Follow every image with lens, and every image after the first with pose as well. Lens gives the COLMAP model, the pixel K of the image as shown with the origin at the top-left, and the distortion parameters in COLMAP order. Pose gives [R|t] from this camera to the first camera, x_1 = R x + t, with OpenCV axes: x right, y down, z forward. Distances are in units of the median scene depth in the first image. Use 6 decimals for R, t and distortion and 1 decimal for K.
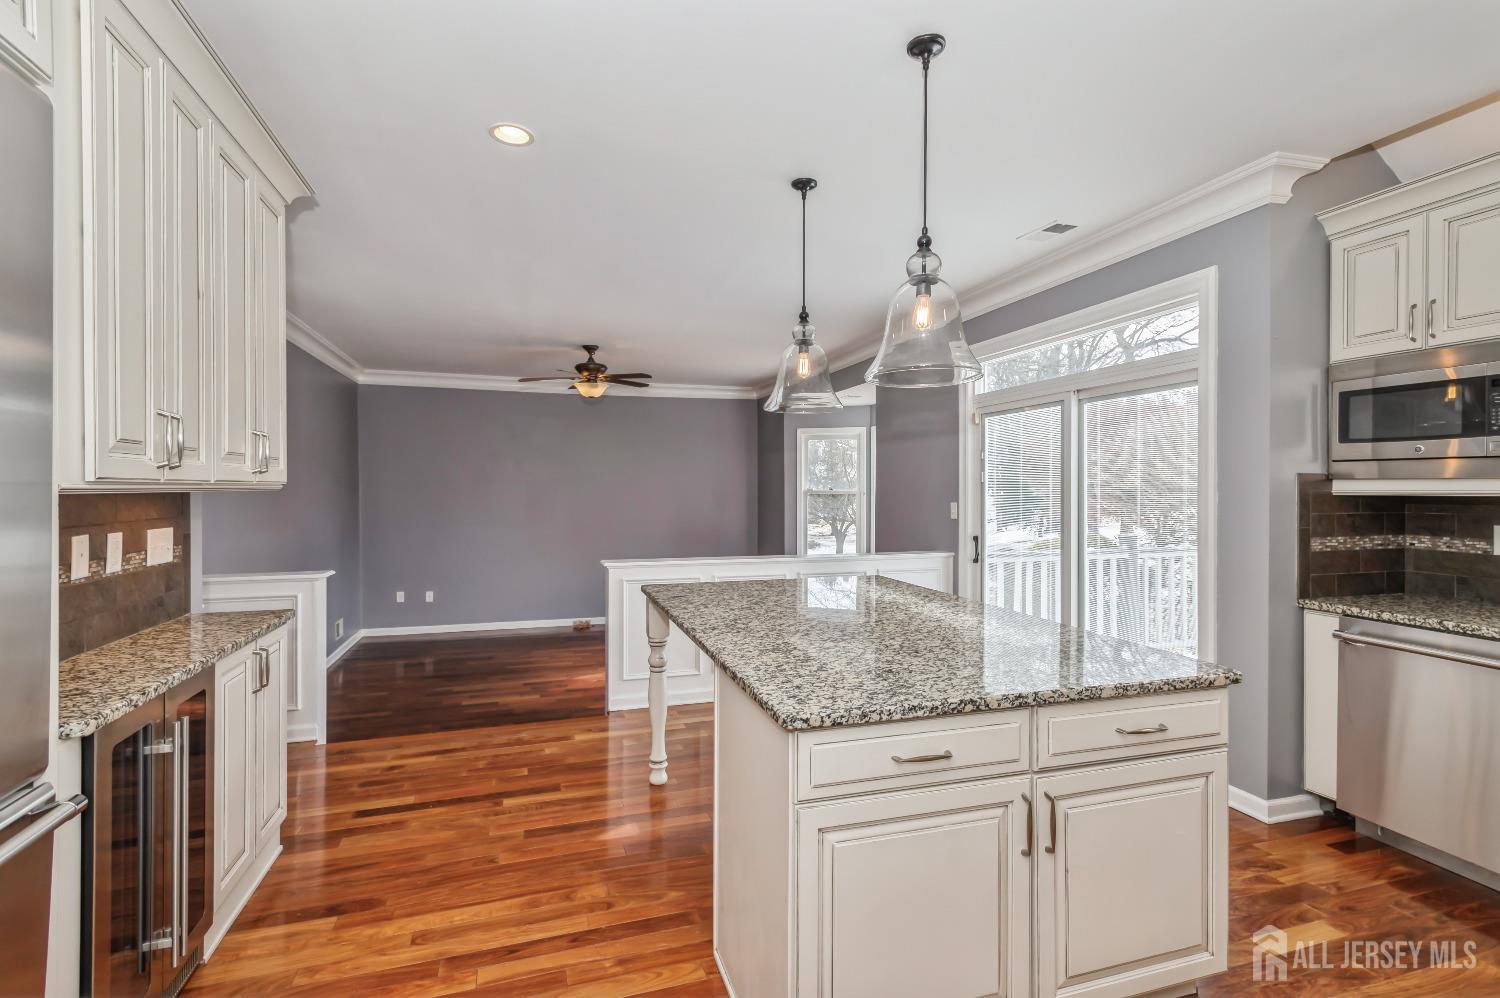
lens RADIAL K [[716.1, 0, 745.4], [0, 716.1, 491.8], [0, 0, 1]] dist [0.019107, -0.001943]
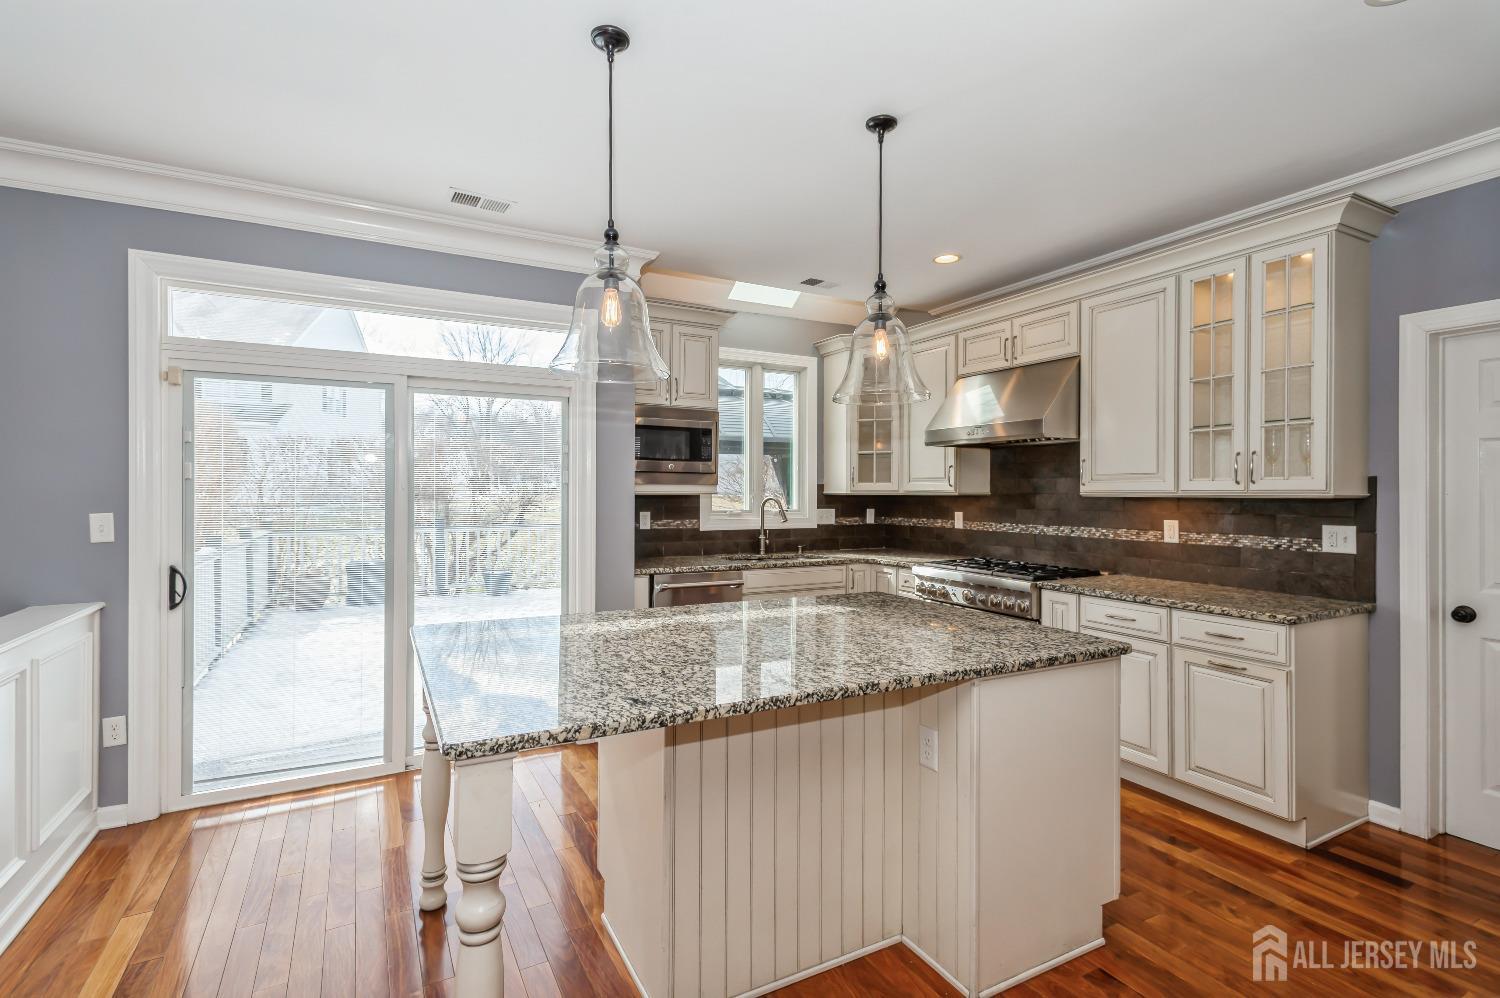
lens RADIAL K [[716.1, 0, 754.1], [0, 716.1, 488.9], [0, 0, 1]] dist [0.019107, -0.001943]
pose [[-0.198198, -0.003666, 0.980155, -0.462626], [0.003860, 0.999982, 0.004520, -0.007624], [-0.980154, 0.004679, -0.198181, 0.738101]]
